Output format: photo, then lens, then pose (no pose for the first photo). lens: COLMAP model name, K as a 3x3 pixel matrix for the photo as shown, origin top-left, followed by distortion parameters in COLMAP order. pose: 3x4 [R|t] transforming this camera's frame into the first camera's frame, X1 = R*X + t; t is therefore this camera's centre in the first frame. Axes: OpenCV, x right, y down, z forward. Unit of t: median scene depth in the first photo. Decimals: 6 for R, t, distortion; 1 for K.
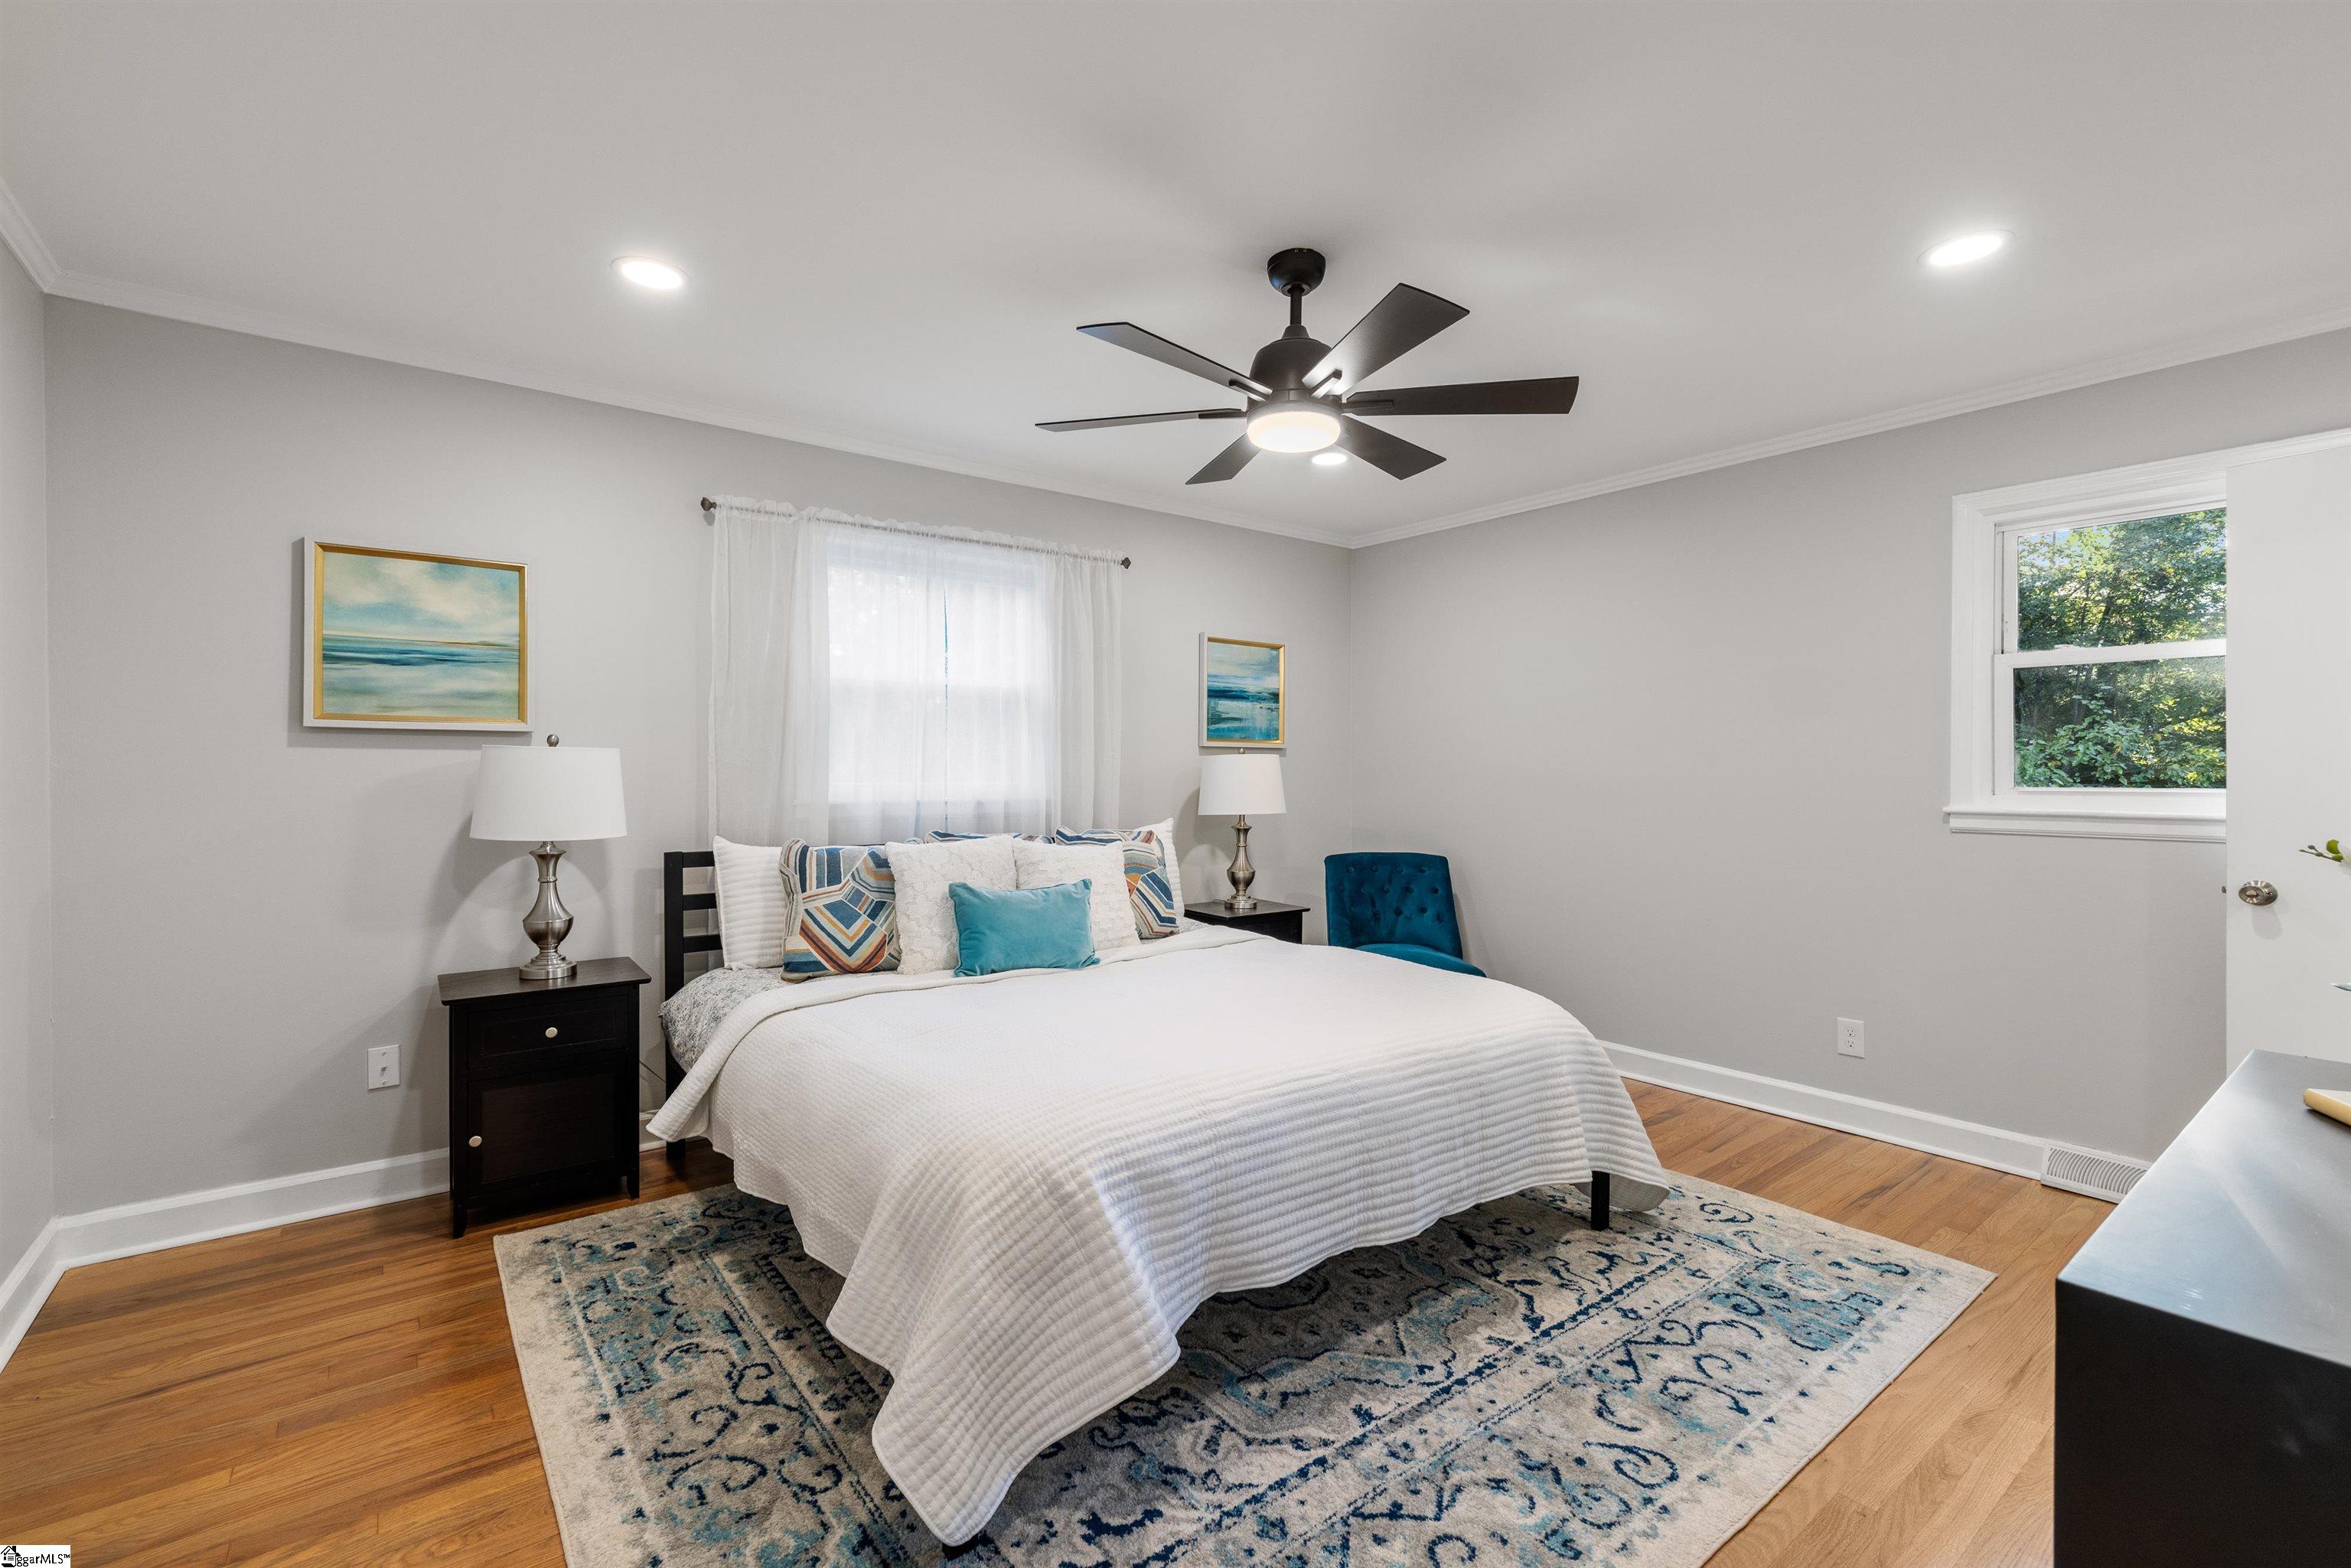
lens RADIAL K [[1023.2, 0, 1199.9], [0, 1023.2, 772.1], [0, 0, 1]] dist [0.002647, 0.001029]
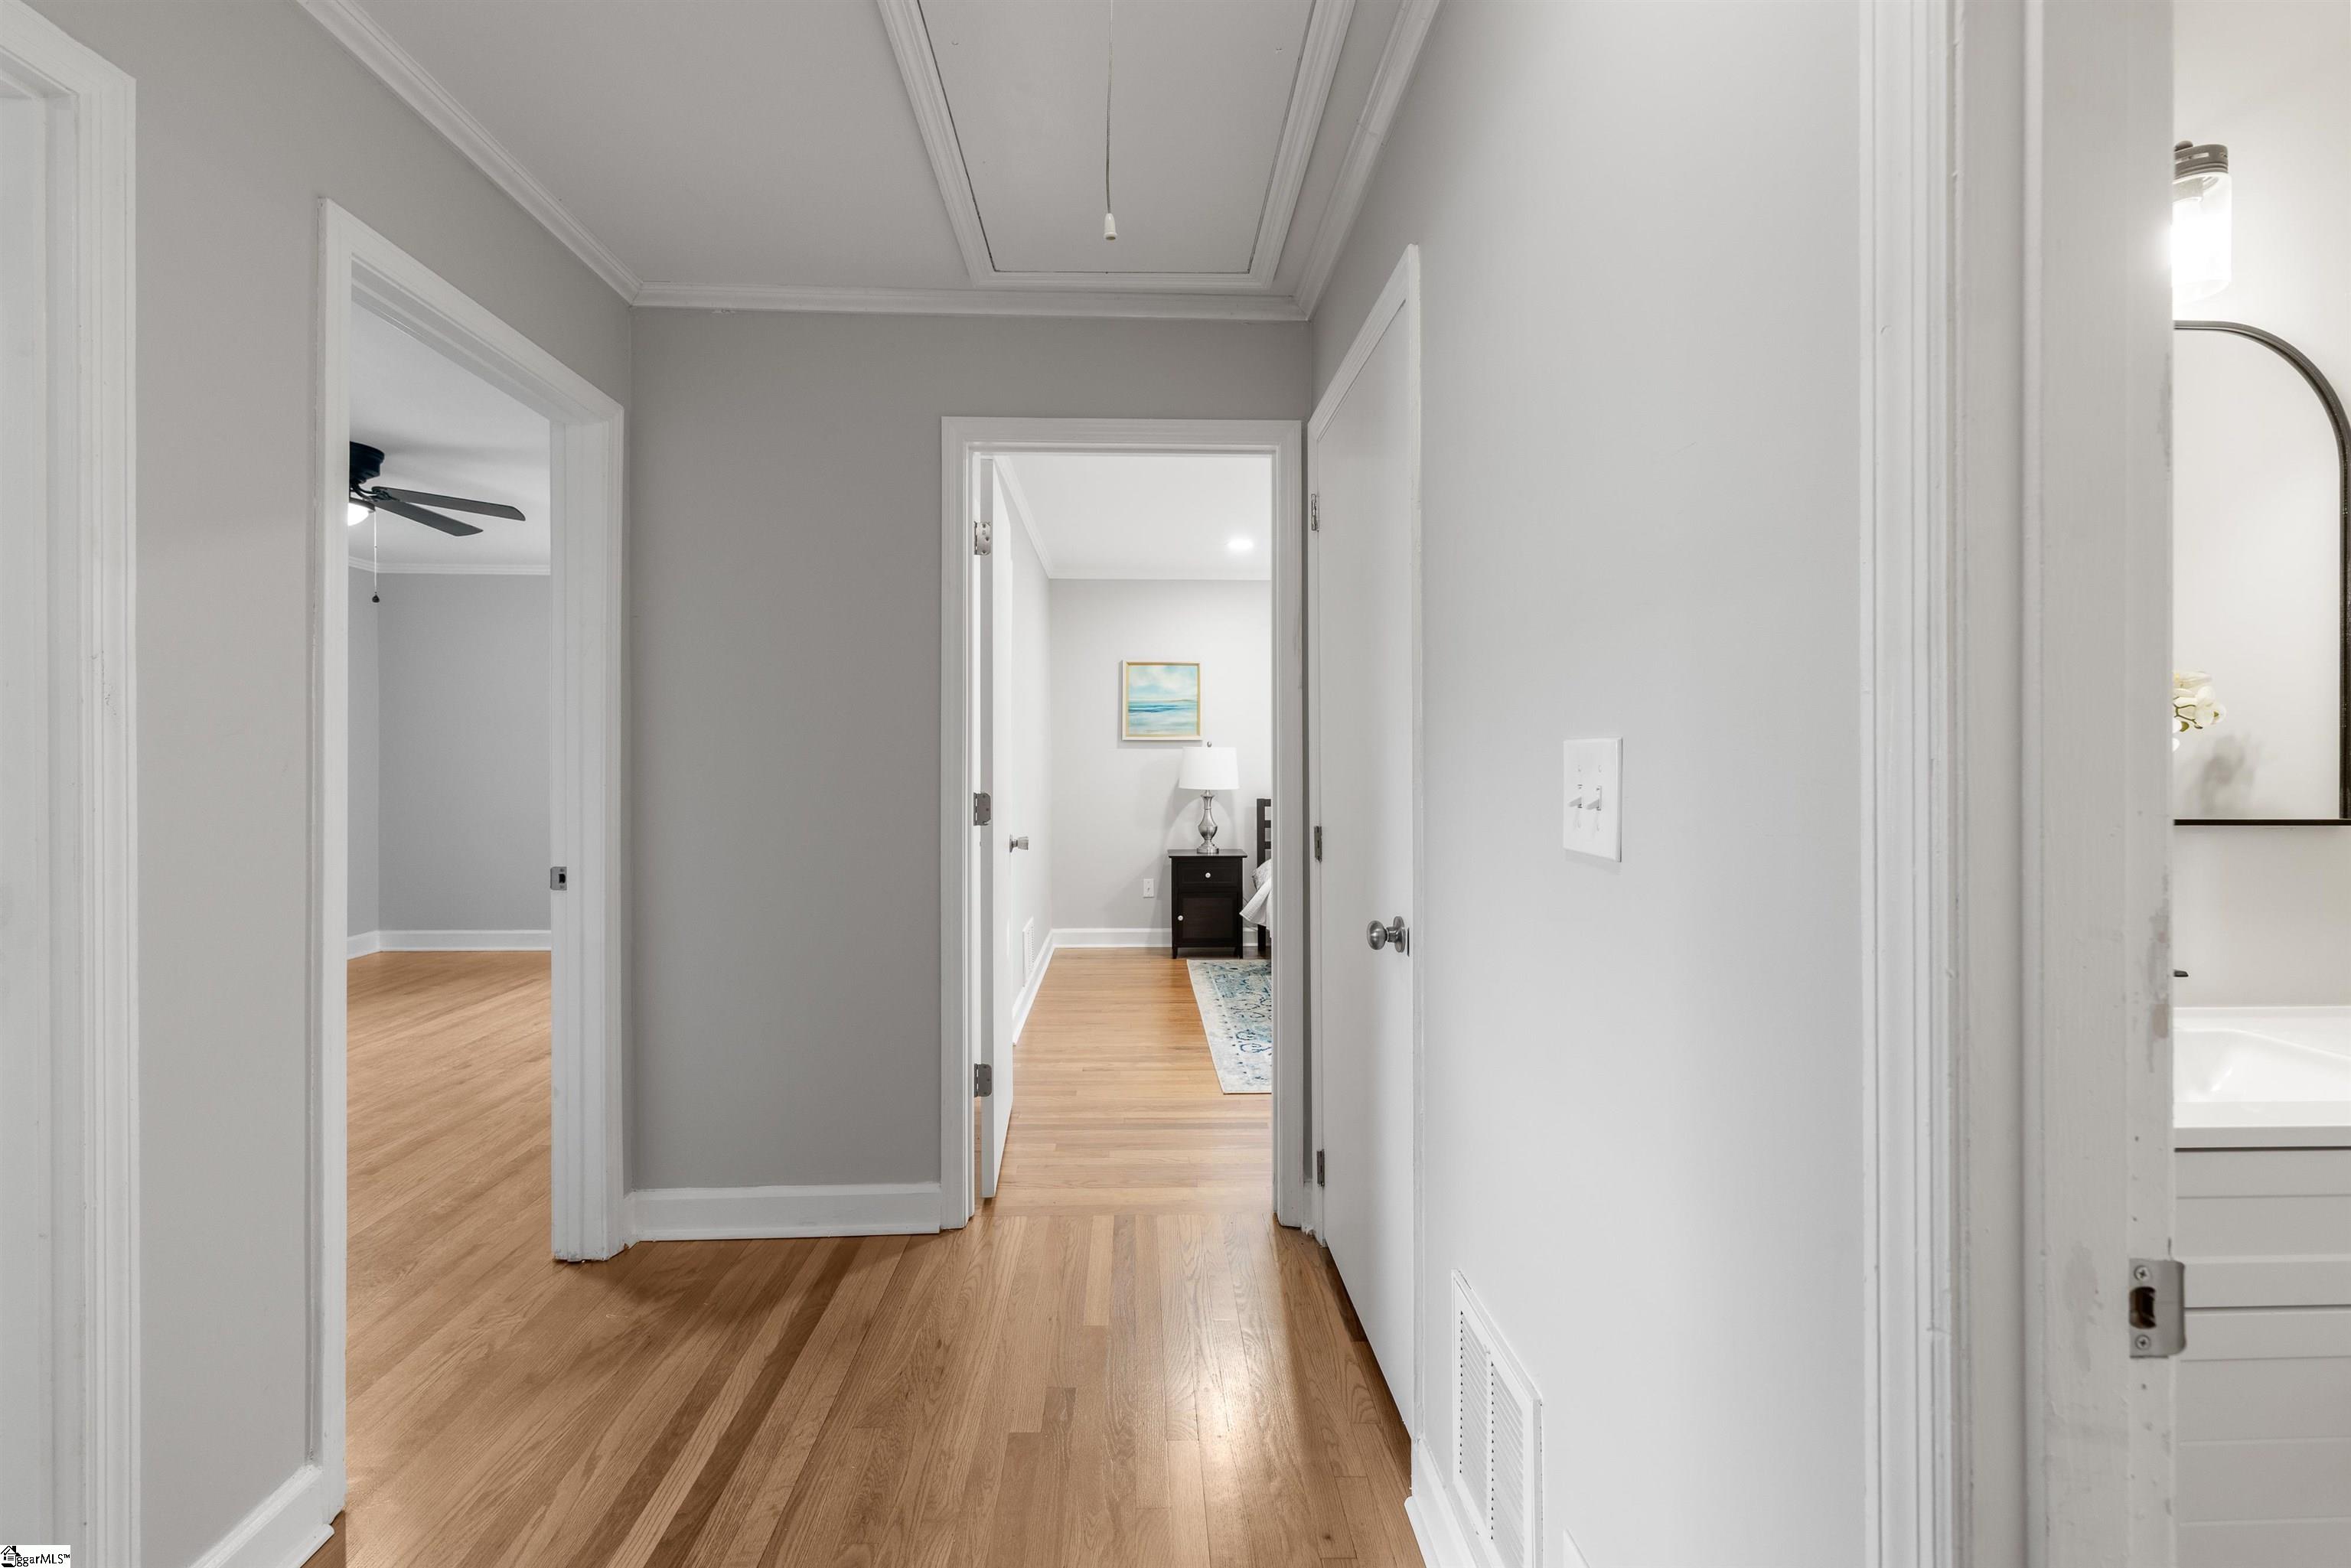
lens RADIAL K [[1023.2, 0, 1180.2], [0, 1023.2, 773.2], [0, 0, 1]] dist [0.002647, 0.001029]
pose [[0.809678, 0.001144, -0.586874, 0.599233], [0.000712, 0.999995, 0.002931, 0.024513], [0.586875, -0.002791, 0.809673, -0.804170]]
